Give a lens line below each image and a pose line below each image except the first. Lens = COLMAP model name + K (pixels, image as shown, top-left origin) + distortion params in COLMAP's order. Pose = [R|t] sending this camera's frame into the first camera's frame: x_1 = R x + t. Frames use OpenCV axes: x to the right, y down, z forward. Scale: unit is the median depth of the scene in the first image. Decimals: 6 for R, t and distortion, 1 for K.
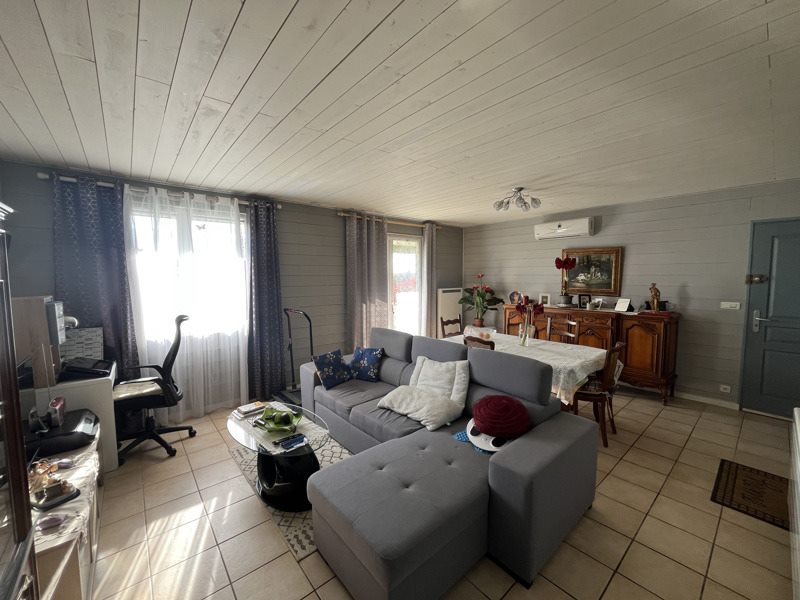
lens RADIAL K [[321.7, 0, 399.7], [0, 321.7, 301.2], [0, 0, 1]] dist [-0.012721, -0.000424]
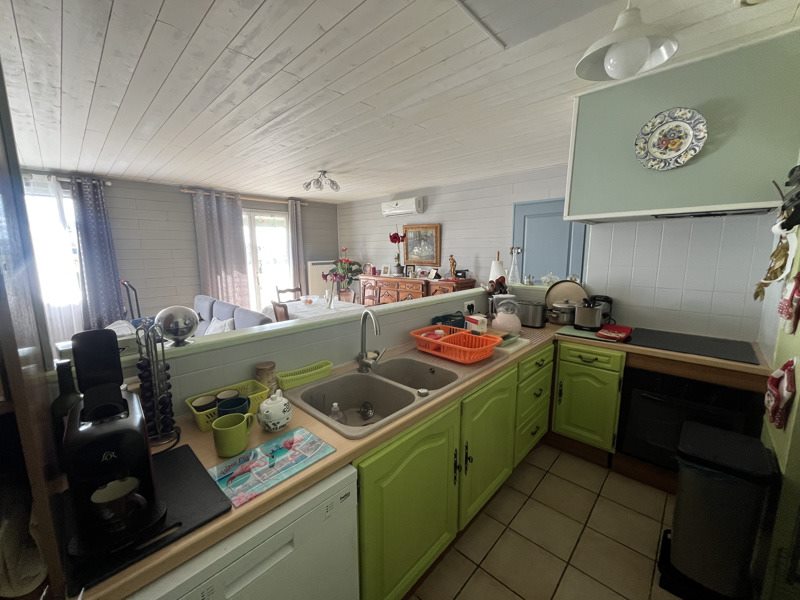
lens RADIAL K [[321.7, 0, 400.9], [0, 321.7, 299.3], [0, 0, 1]] dist [-0.012721, -0.000424]
pose [[0.993668, -0.017458, 0.110991, 0.399285], [0.009277, 0.997230, 0.073802, 0.015753], [-0.111972, -0.072305, 0.991077, -0.151722]]
